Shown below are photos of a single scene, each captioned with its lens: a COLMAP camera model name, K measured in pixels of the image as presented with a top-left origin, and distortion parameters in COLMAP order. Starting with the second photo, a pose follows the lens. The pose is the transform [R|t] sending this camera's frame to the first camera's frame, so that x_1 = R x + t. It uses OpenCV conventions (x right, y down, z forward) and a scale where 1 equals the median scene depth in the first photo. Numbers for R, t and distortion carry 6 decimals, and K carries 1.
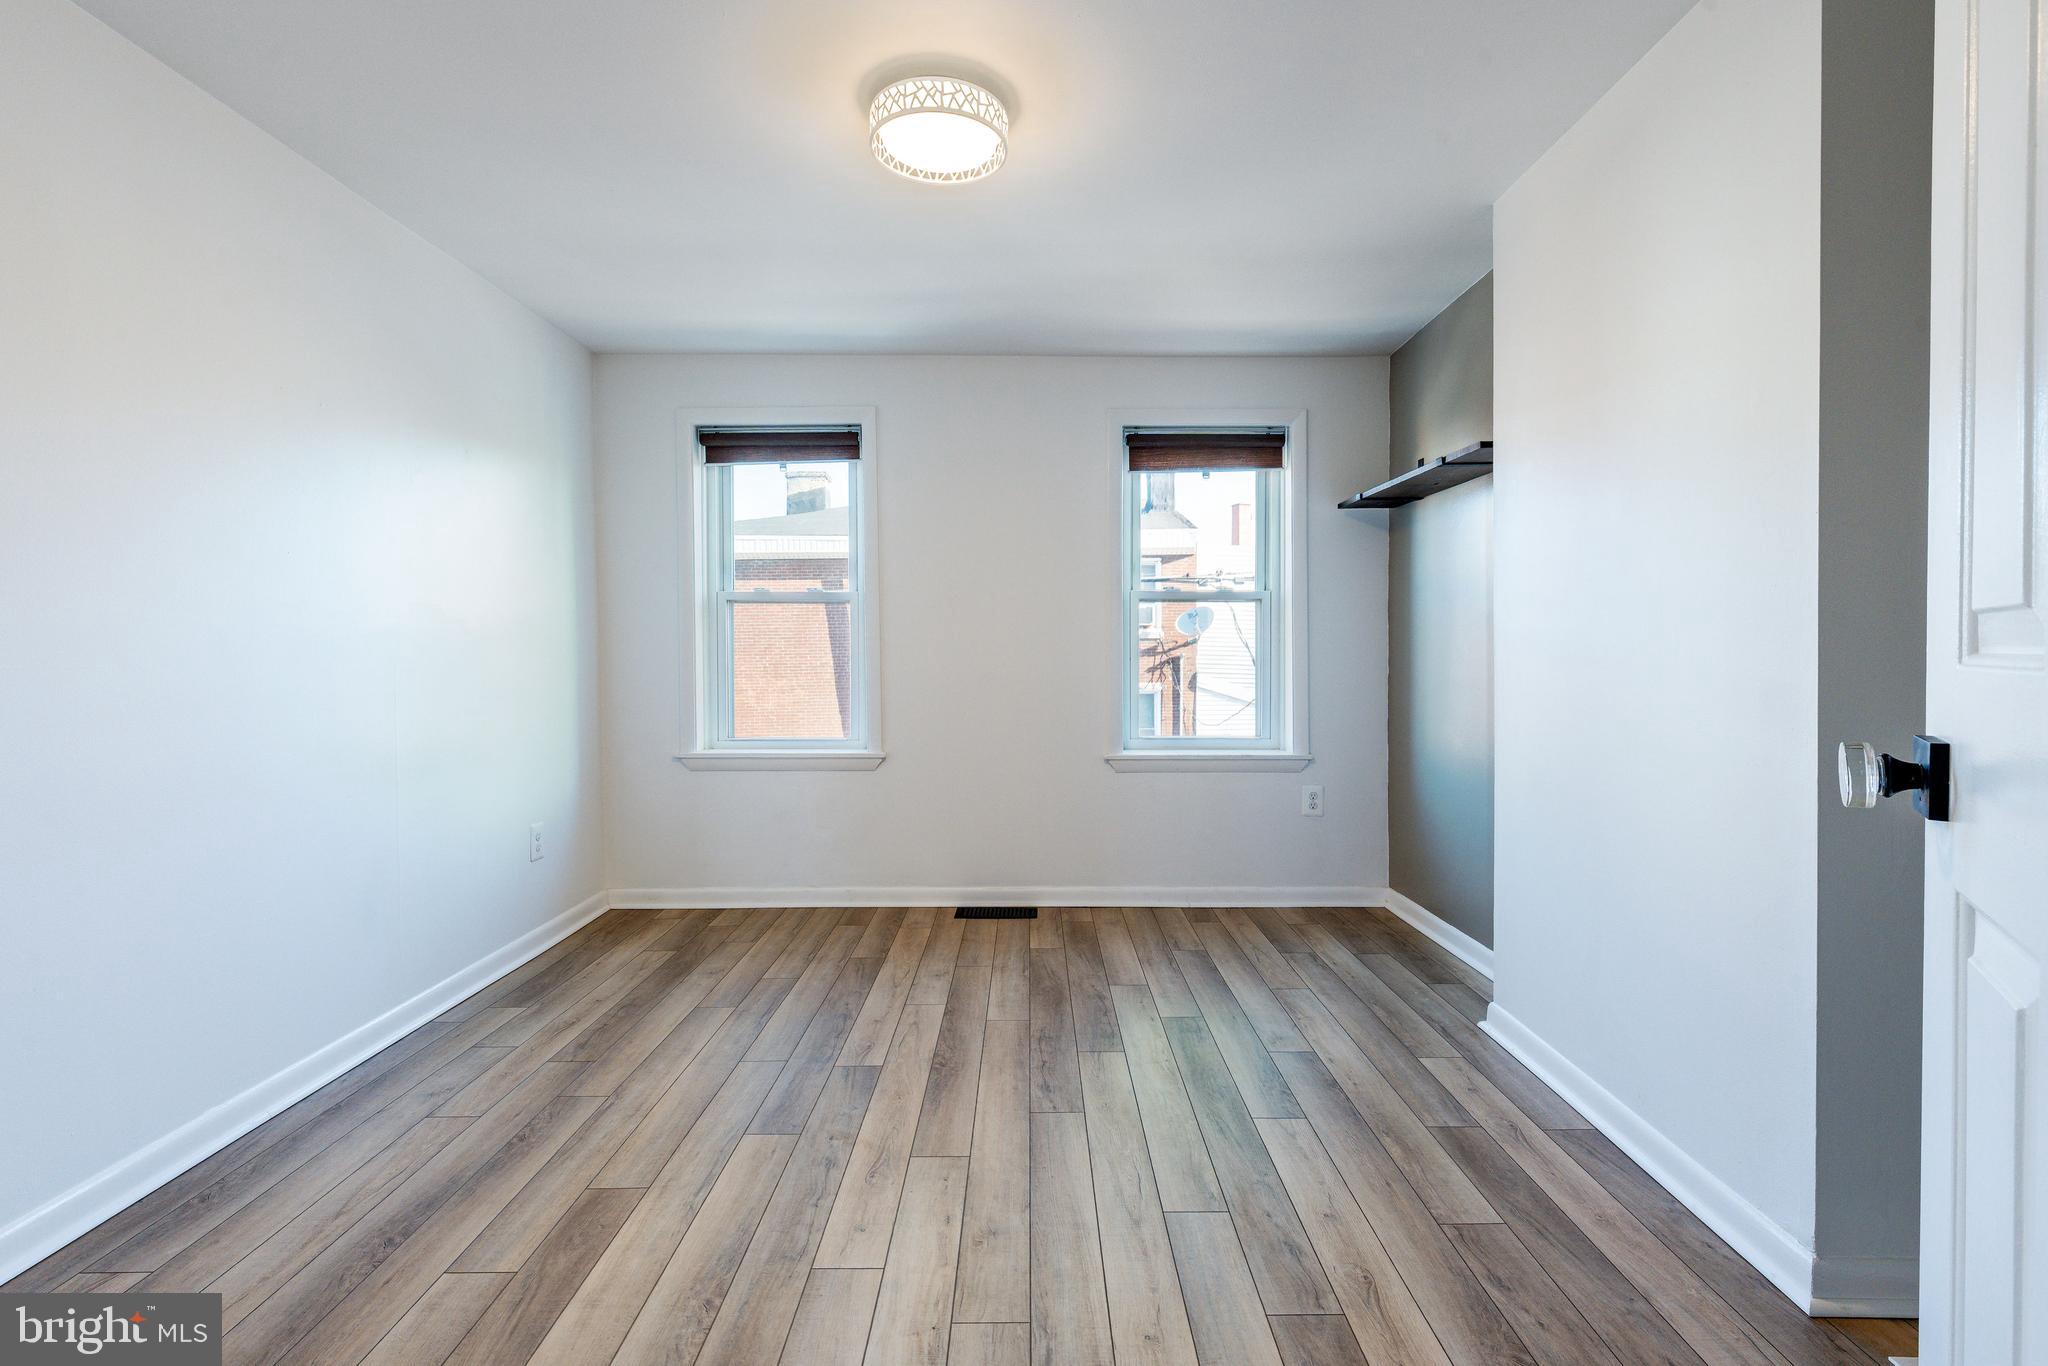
lens RADIAL K [[928.5, 0, 1026.8], [0, 928.5, 675.0], [0, 0, 1]] dist [0.010739, -0.000135]
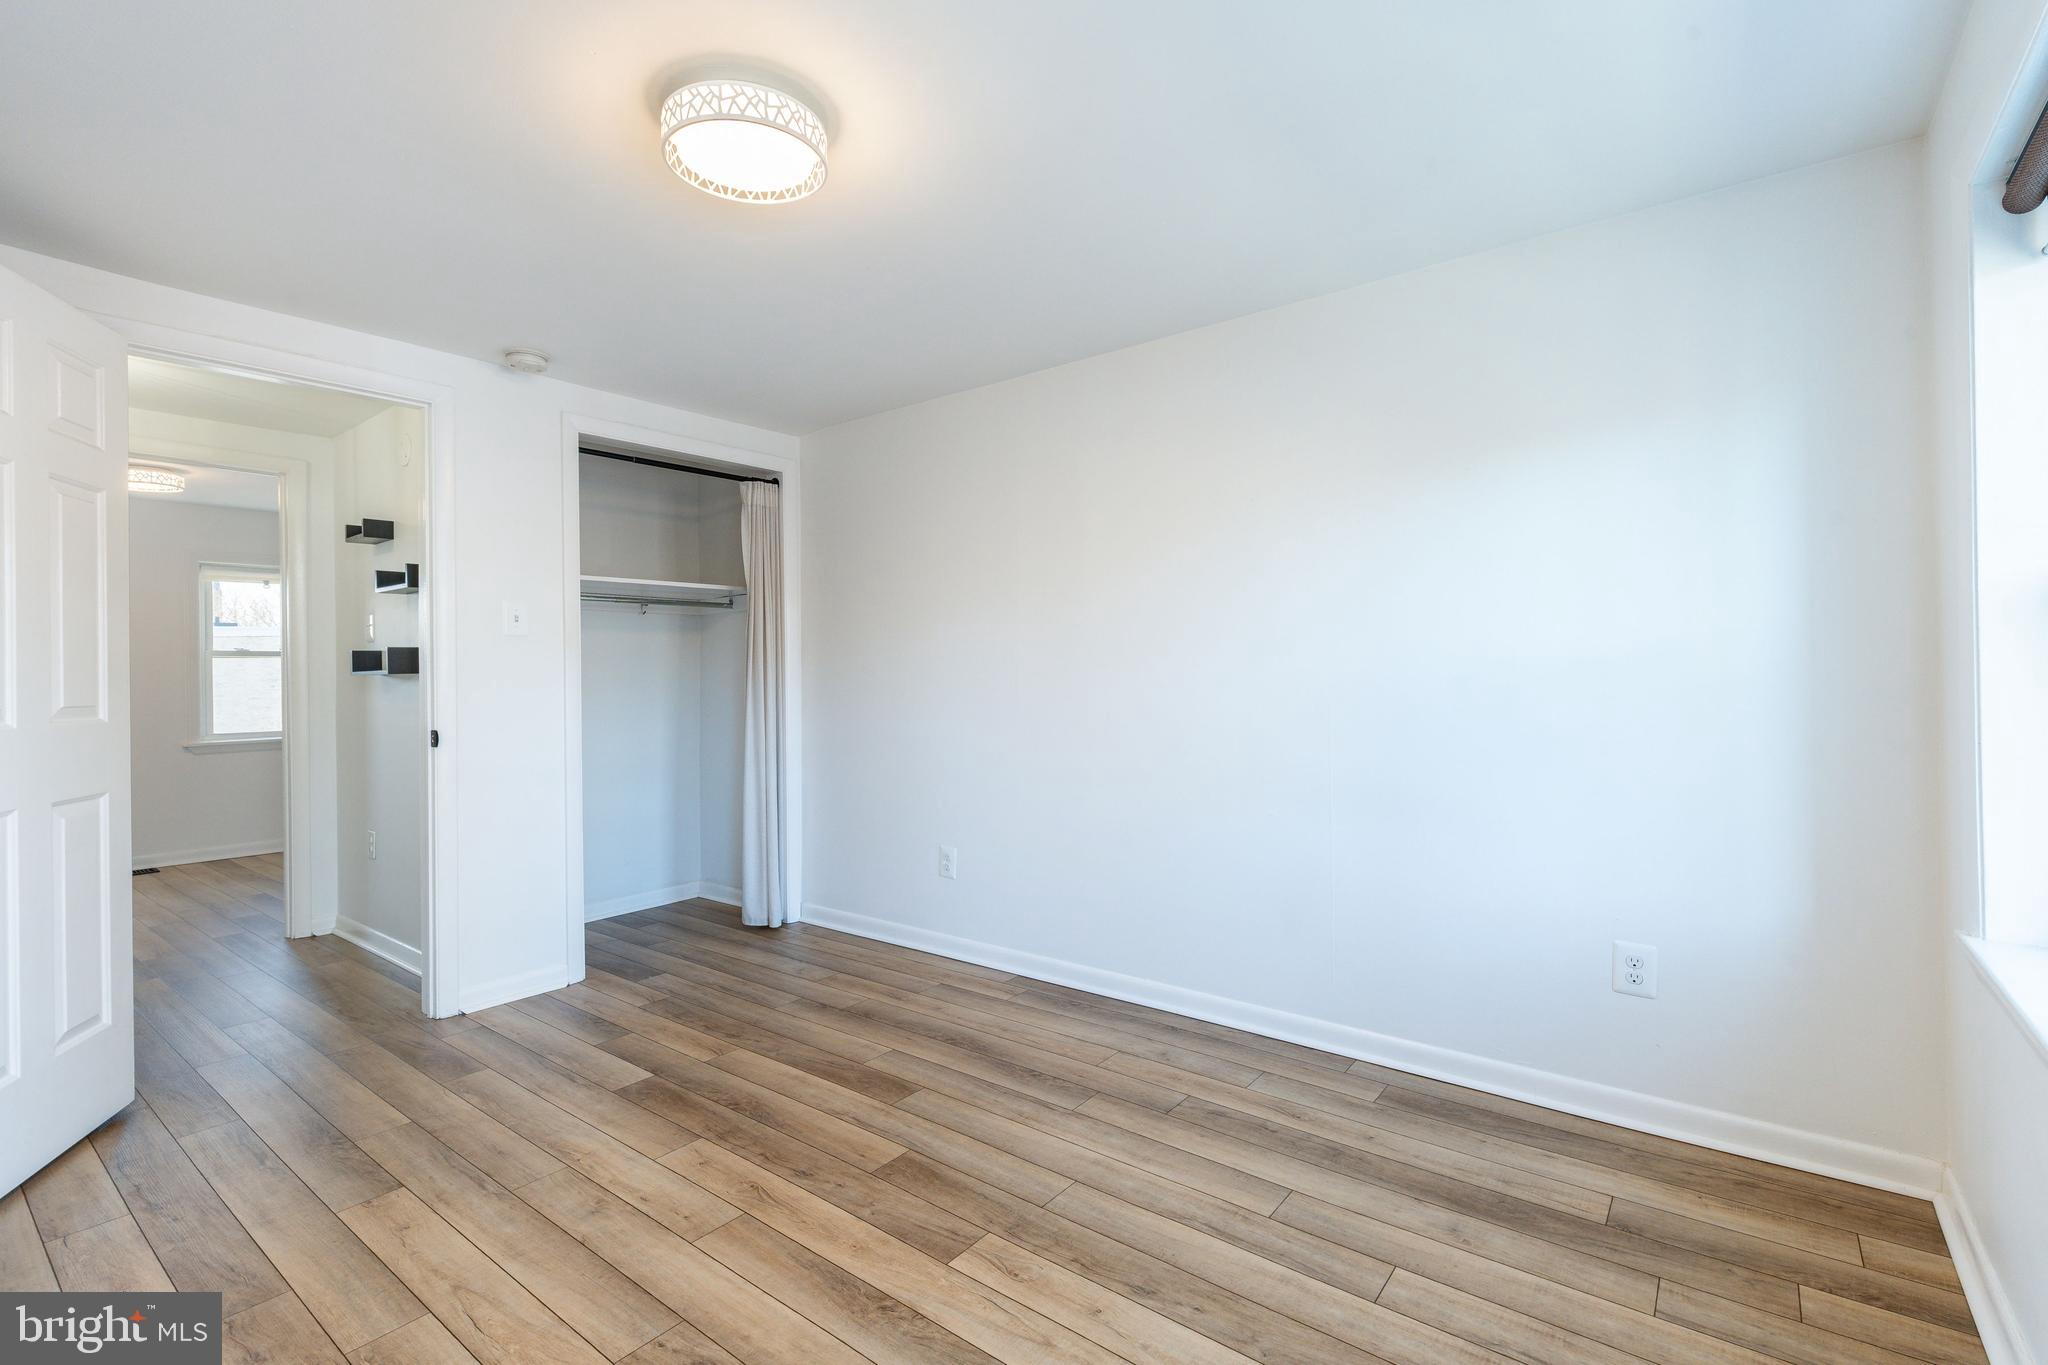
lens RADIAL K [[928.5, 0, 1026.8], [0, 928.5, 674.5], [0, 0, 1]] dist [0.010739, -0.000135]
pose [[-0.613026, 0.013162, -0.789953, 0.408459], [-0.005517, 0.999766, 0.020939, -0.058412], [0.790043, 0.017195, -0.612810, 1.627292]]
